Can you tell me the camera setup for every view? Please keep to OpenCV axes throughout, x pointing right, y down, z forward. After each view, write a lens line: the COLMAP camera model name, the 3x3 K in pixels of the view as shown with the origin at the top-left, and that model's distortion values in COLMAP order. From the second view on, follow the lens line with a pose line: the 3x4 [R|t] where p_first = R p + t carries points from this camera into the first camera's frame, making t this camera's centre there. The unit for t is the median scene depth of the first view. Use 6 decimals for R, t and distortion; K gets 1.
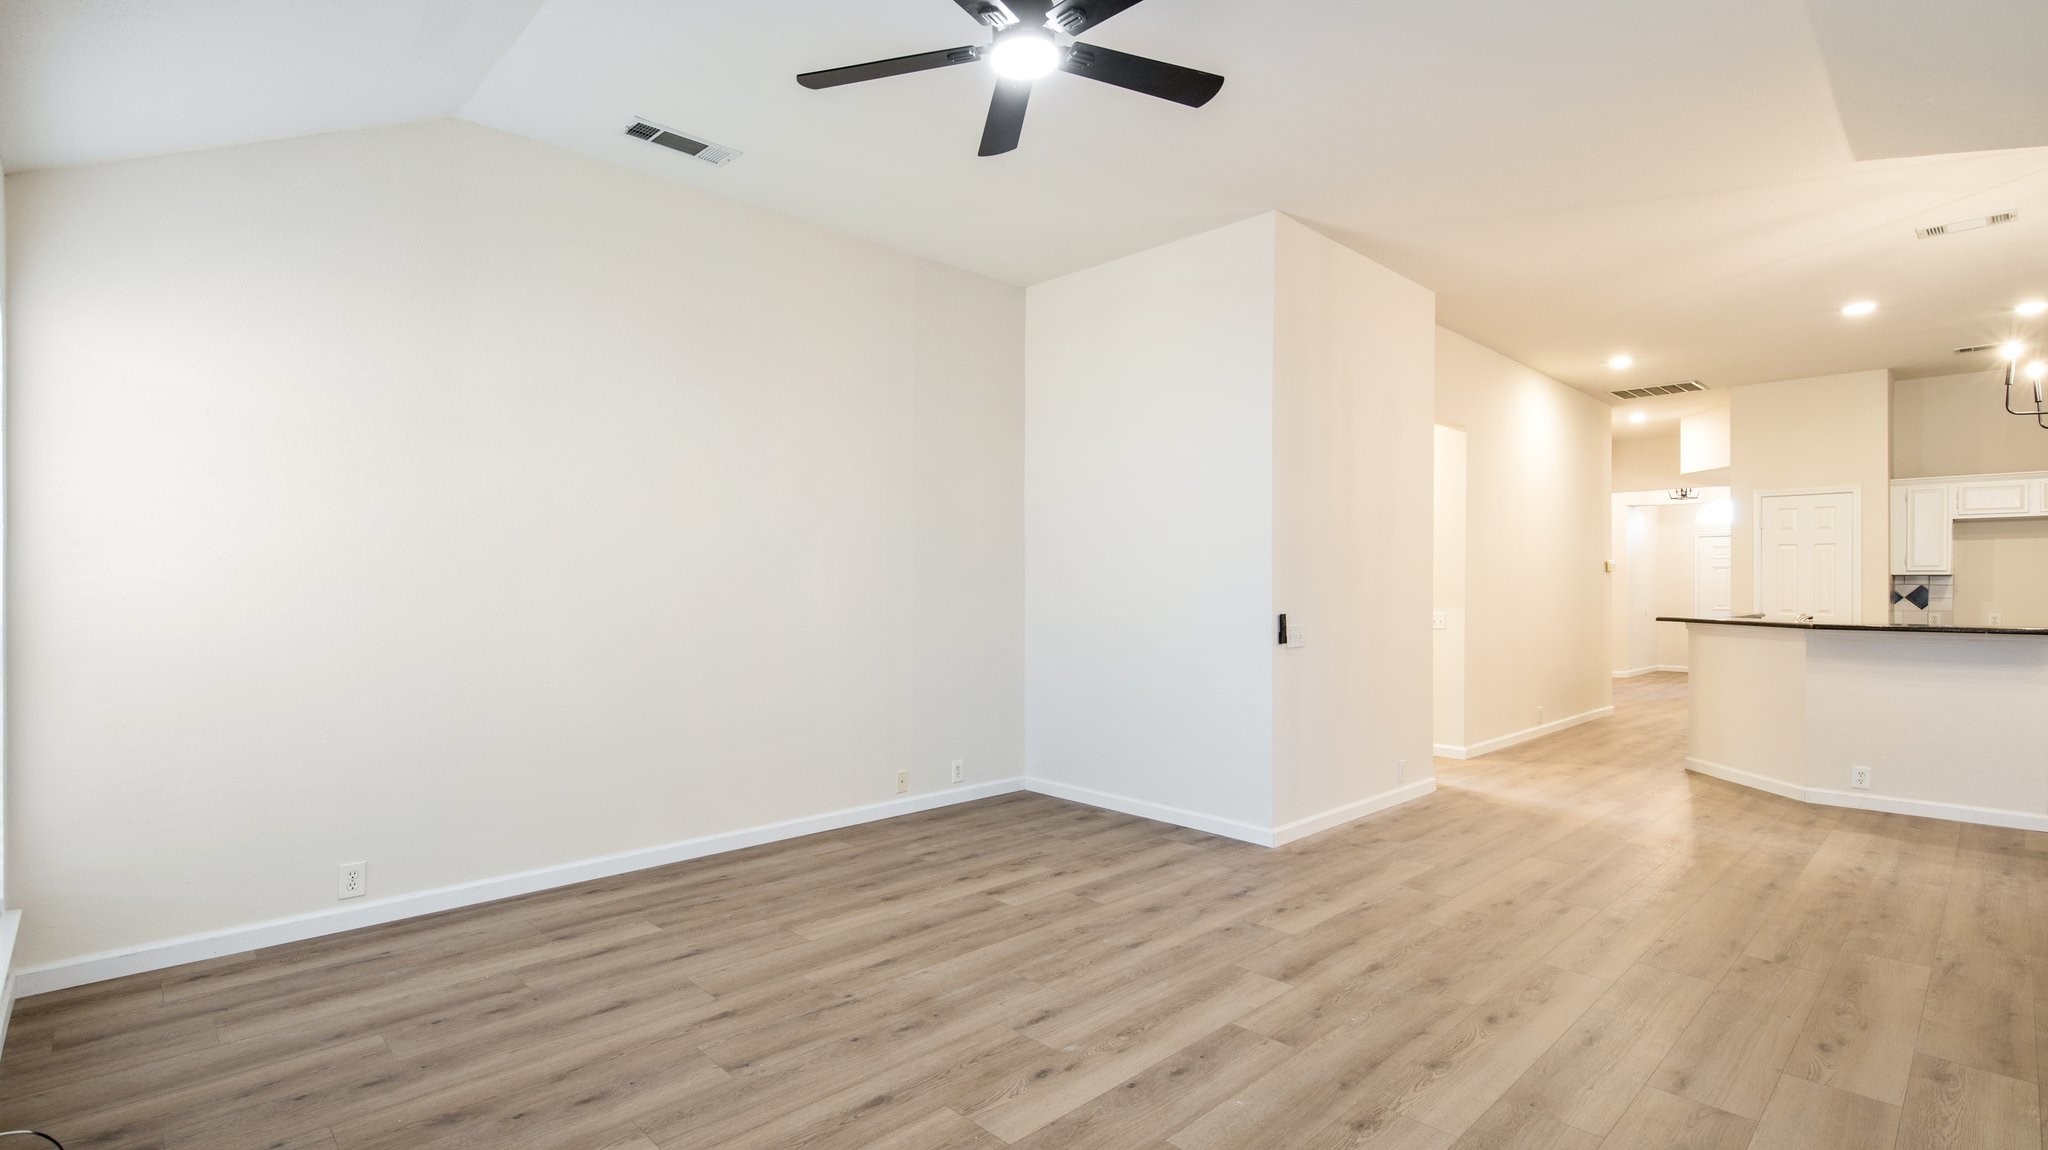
lens RADIAL K [[935.5, 0, 1024.0], [0, 935.5, 575.0], [0, 0, 1]] dist [0.001150, -0.000275]
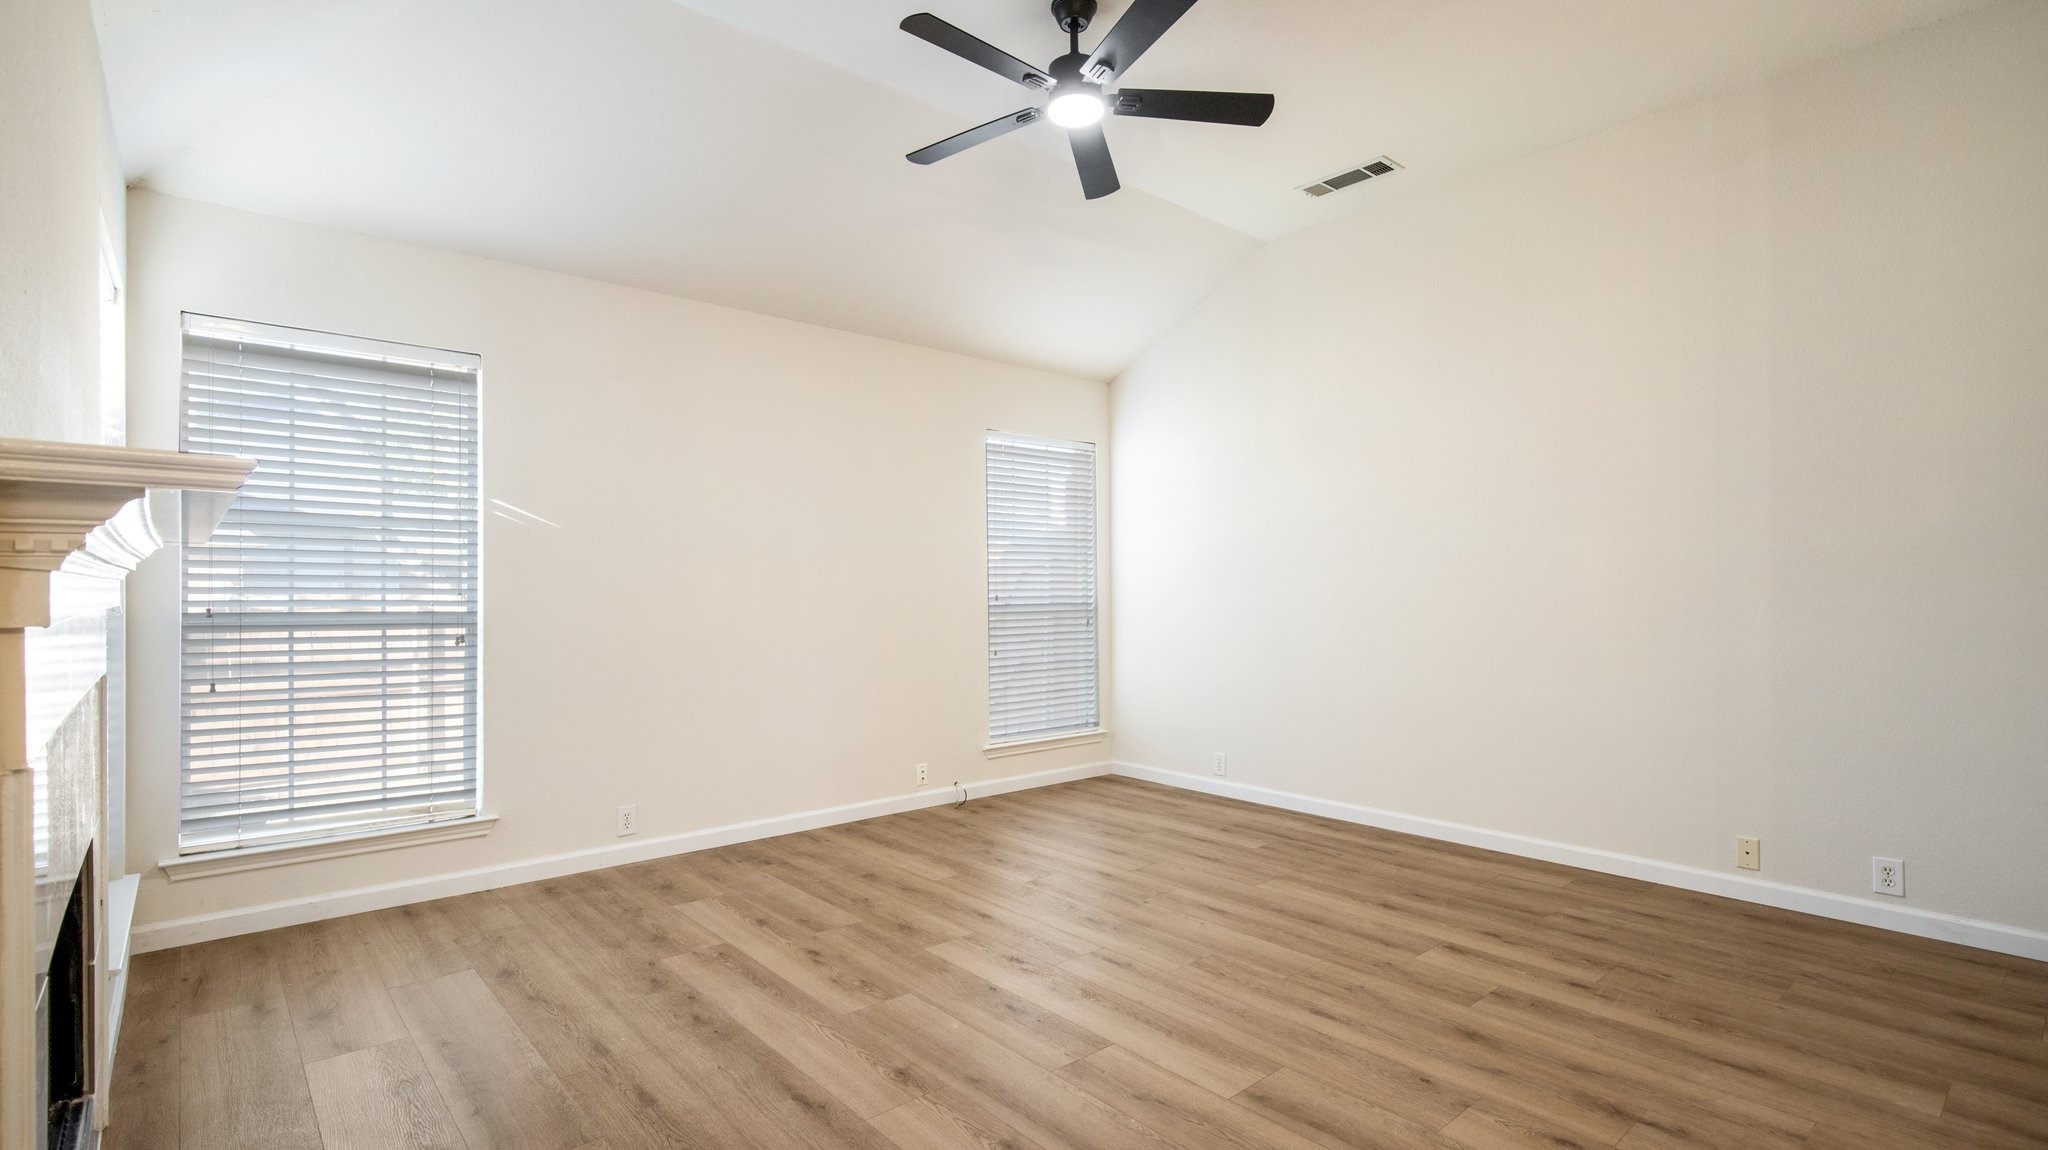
lens RADIAL K [[935.5, 0, 1024.0], [0, 935.5, 575.0], [0, 0, 1]] dist [0.001150, -0.000275]
pose [[-0.021338, -0.011661, -0.999704, 0.790984], [0.008643, 0.999892, -0.011848, 0.022593], [0.999735, -0.008894, -0.021235, 0.649358]]
